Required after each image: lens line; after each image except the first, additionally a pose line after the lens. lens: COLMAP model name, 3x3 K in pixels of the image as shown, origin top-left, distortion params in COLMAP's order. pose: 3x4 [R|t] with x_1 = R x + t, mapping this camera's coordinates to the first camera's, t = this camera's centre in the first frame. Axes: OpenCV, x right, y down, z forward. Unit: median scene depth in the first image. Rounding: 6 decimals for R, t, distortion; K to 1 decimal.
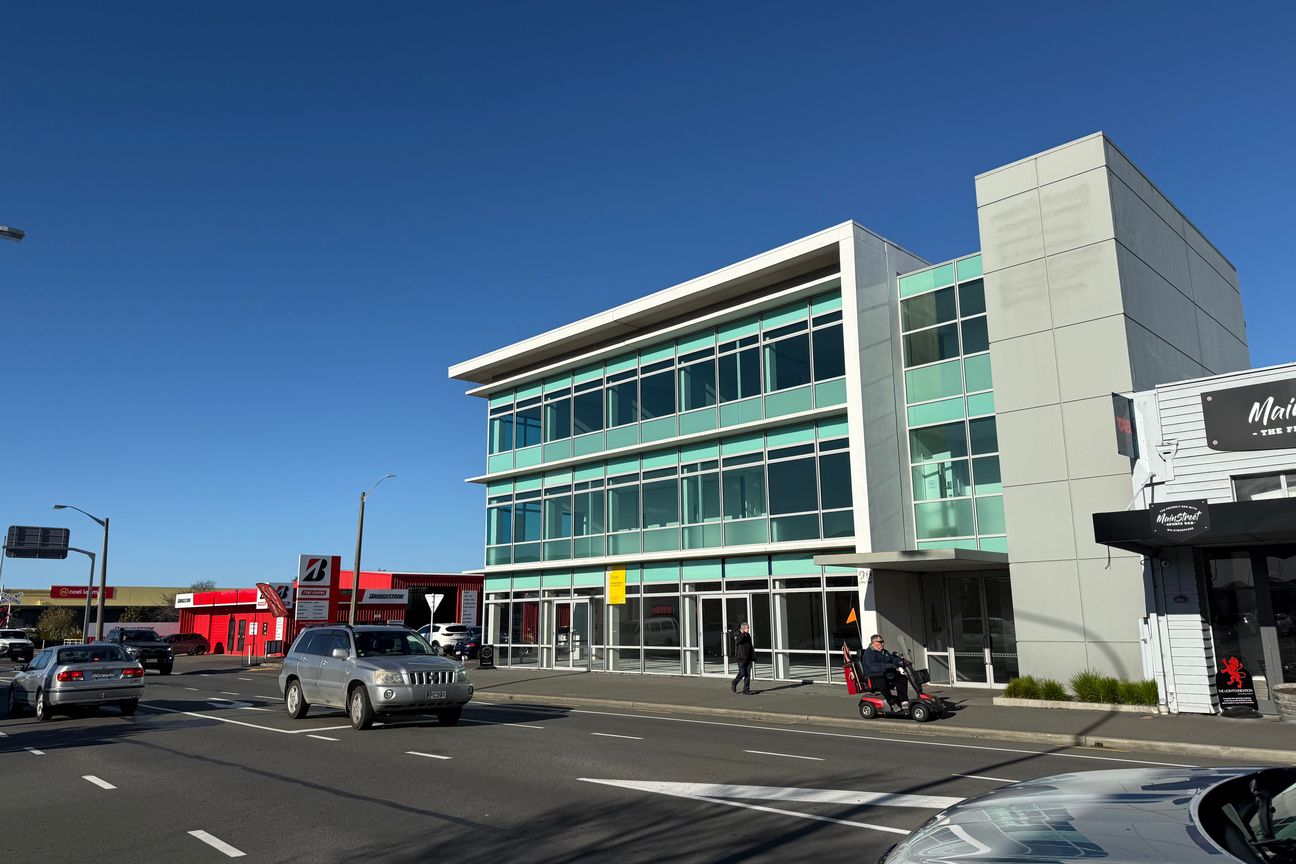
lens RADIAL K [[907.2, 0, 647.9], [0, 907.2, 433.2], [0, 0, 1]] dist [0.026731, -0.009912]
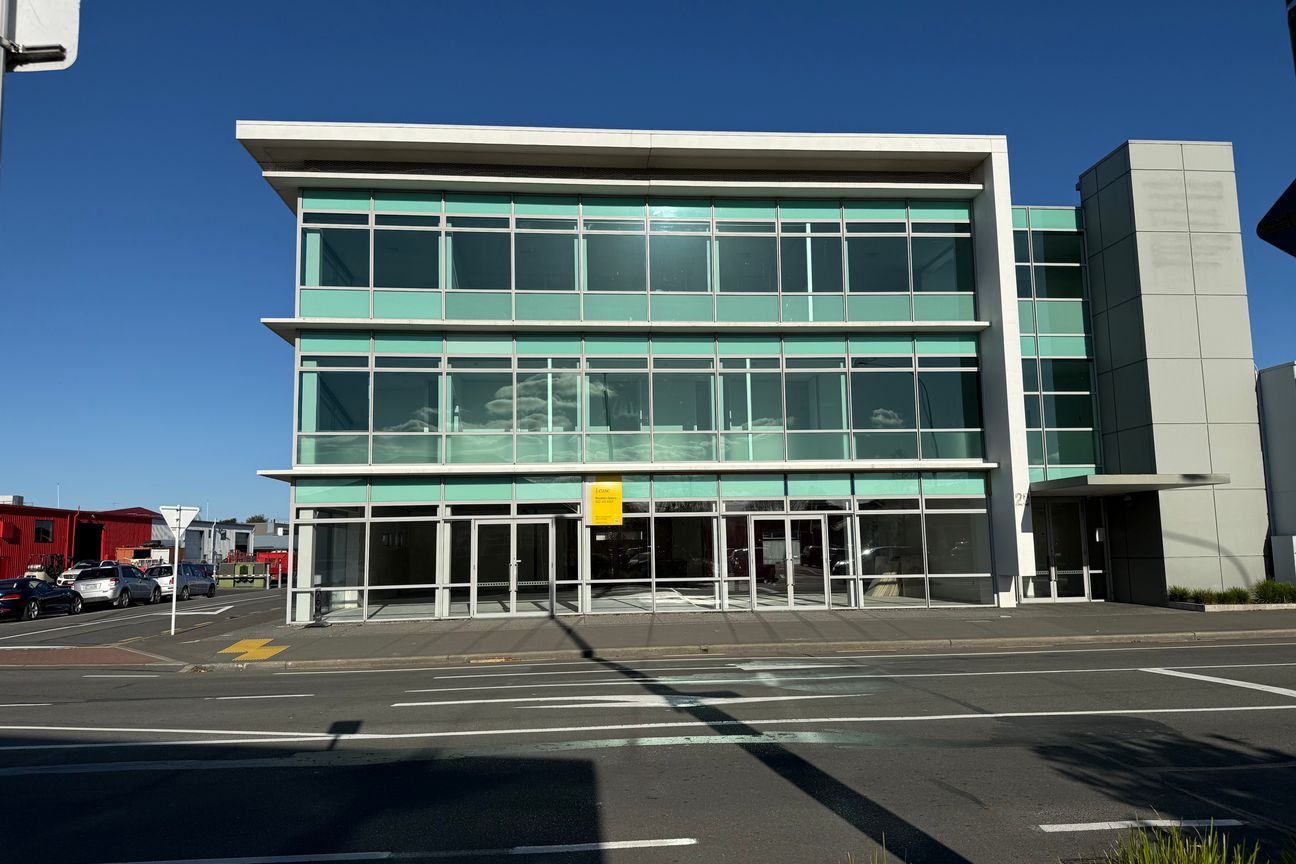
lens RADIAL K [[834.8, 0, 667.1], [0, 834.8, 457.4], [0, 0, 1]] dist [0.019811, -0.008547]
pose [[0.641810, 0.078898, 0.762794, -0.566810], [-0.142082, 0.989706, 0.017179, 0.120631], [-0.753587, -0.119405, 0.646413, 0.558361]]
